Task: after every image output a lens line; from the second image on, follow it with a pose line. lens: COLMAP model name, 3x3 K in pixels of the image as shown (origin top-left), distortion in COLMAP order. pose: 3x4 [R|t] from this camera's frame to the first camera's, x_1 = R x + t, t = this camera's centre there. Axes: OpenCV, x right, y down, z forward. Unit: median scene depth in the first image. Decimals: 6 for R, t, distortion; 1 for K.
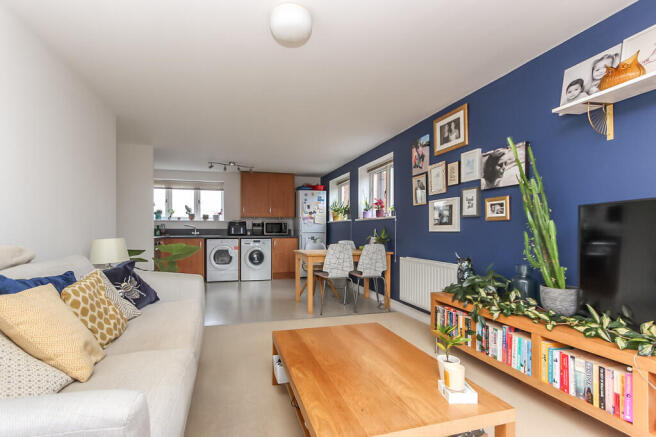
lens RADIAL K [[328.4, 0, 338.5], [0, 328.4, 234.2], [0, 0, 1]] dist [0.003072, 0.000863]
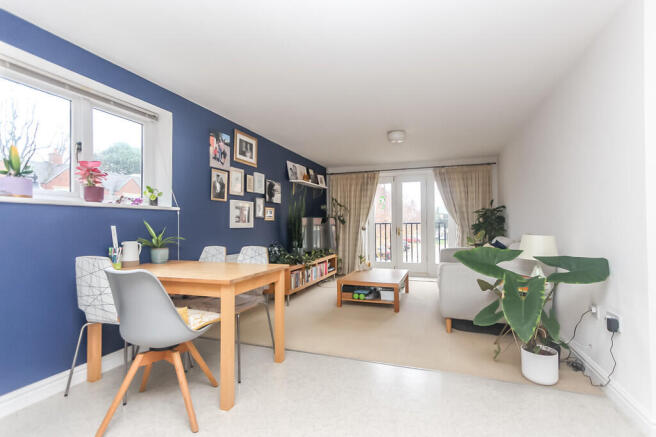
lens RADIAL K [[328.4, 0, 322.1], [0, 328.4, 217.2], [0, 0, 1]] dist [0.003072, 0.000863]
pose [[-0.777844, 0.007121, 0.628417, -0.532831], [0.000700, 0.999945, -0.010465, -0.027156], [-0.628457, -0.007701, -0.777806, 1.397725]]
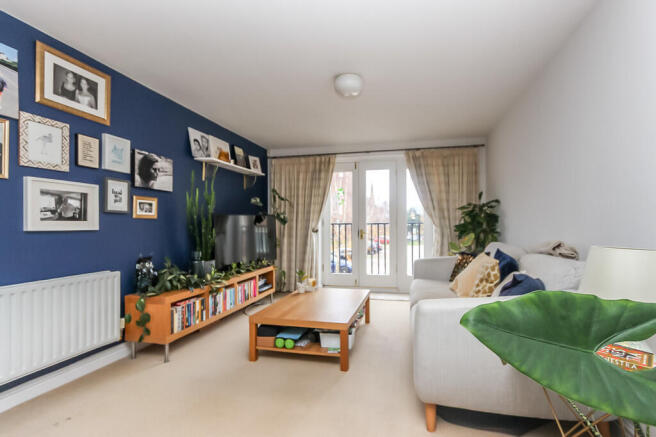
lens RADIAL K [[328.4, 0, 334.7], [0, 328.4, 224.3], [0, 0, 1]] dist [0.003072, 0.000863]
pose [[-0.844579, -0.006442, 0.535392, -0.391361], [-0.001888, 0.999957, 0.009053, -0.021657], [-0.535428, 0.006635, -0.844555, 1.009213]]
